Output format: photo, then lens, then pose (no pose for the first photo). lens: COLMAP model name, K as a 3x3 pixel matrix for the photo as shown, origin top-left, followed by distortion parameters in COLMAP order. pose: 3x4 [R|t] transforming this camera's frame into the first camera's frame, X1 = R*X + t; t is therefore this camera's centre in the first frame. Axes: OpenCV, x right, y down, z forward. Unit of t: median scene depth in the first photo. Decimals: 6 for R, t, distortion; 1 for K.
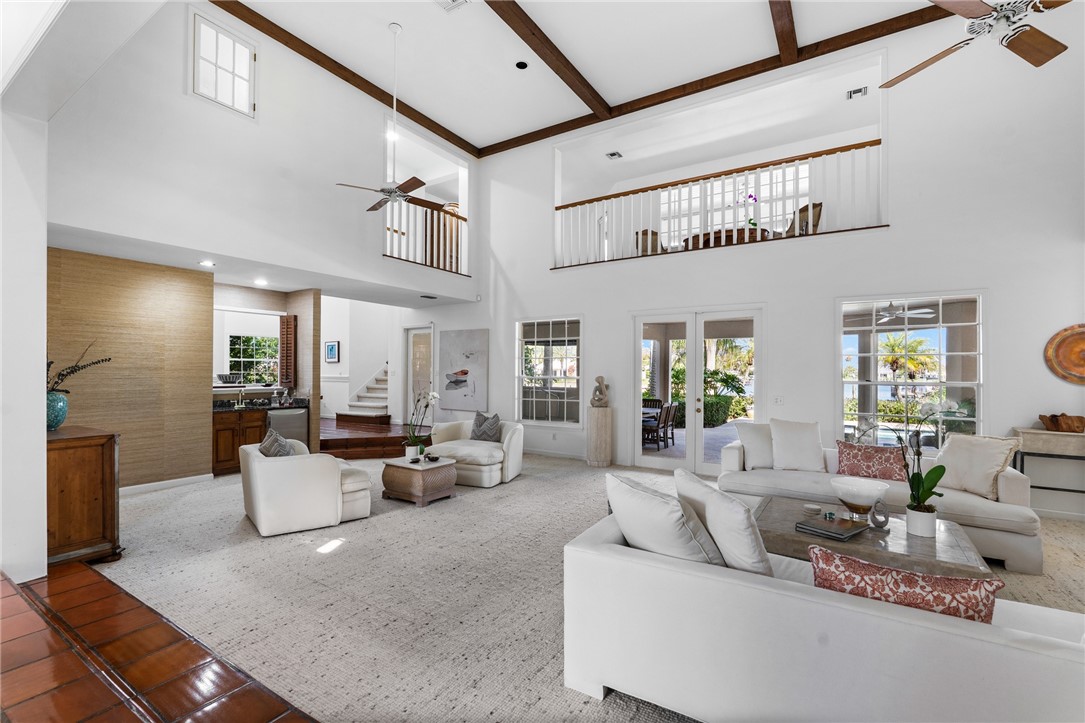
lens RADIAL K [[477.6, 0, 542.8], [0, 477.6, 368.8], [0, 0, 1]] dist [-0.001380, -0.000059]
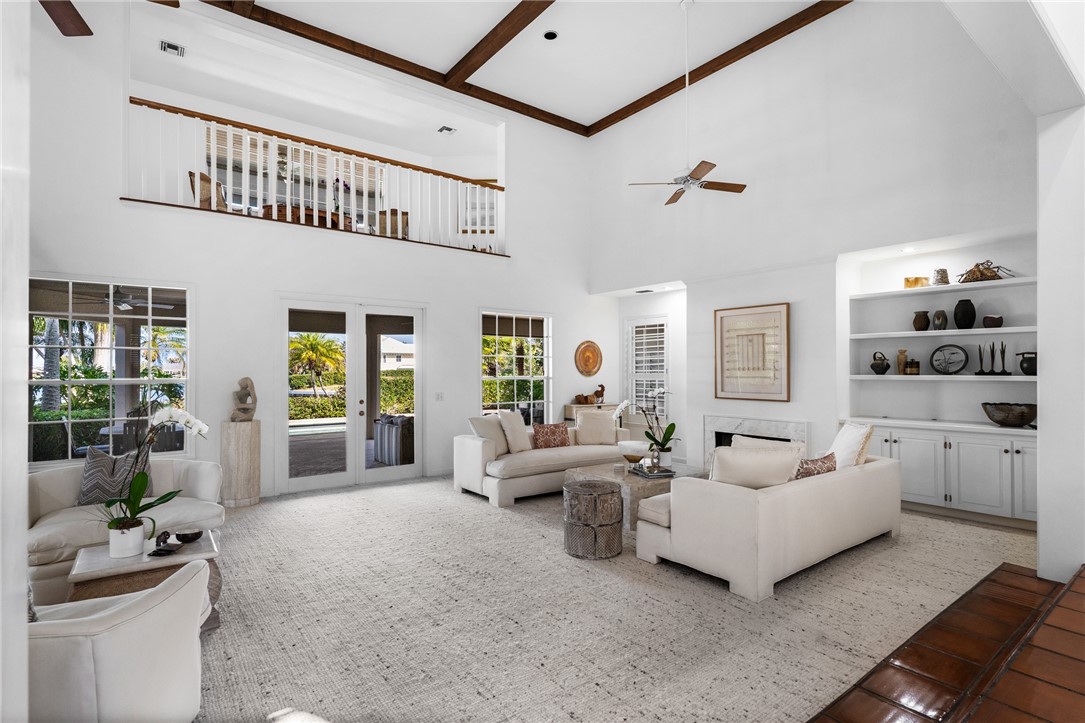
lens RADIAL K [[539.0, 0, 541.4], [0, 539.0, 368.2], [0, 0, 1]] dist [-0.002116, -0.001227]
pose [[0.348382, -0.004461, 0.937342, -0.529797], [-0.003707, 0.999974, 0.006137, -0.005065], [-0.937345, -0.005613, 0.348356, 0.343344]]
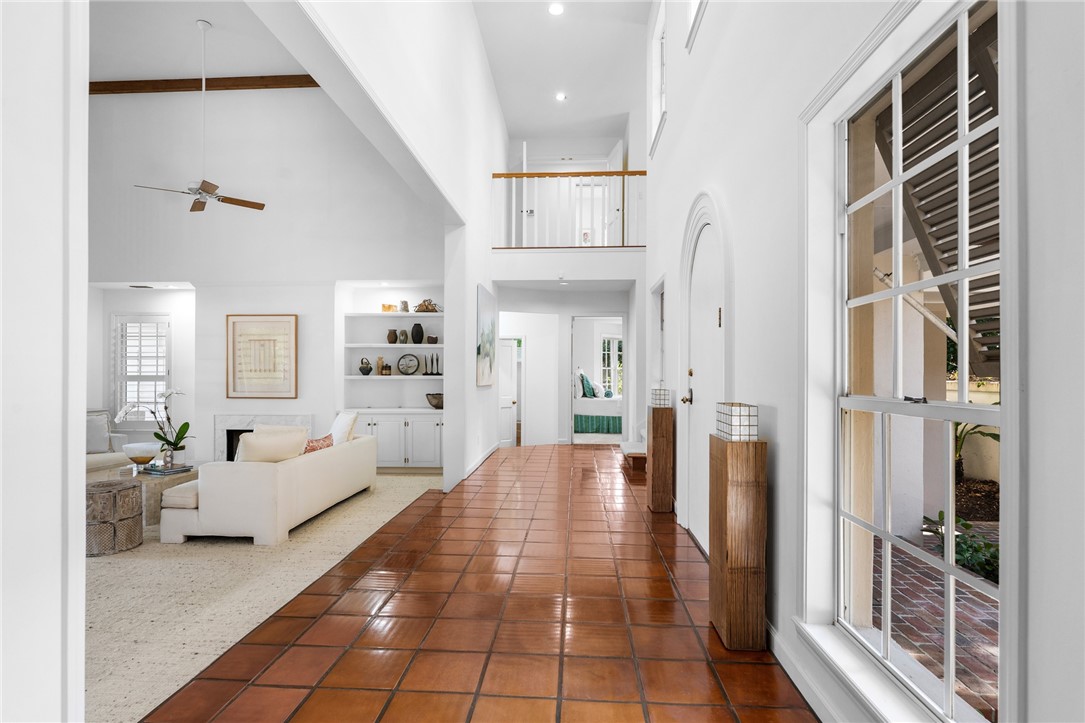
lens RADIAL K [[539.0, 0, 539.9], [0, 539.0, 369.2], [0, 0, 1]] dist [-0.002116, -0.001227]
pose [[-0.485793, -0.003602, 0.874067, -0.741450], [-0.012157, 0.999923, -0.002636, -0.006499], [-0.873989, -0.011906, -0.485799, 0.370984]]
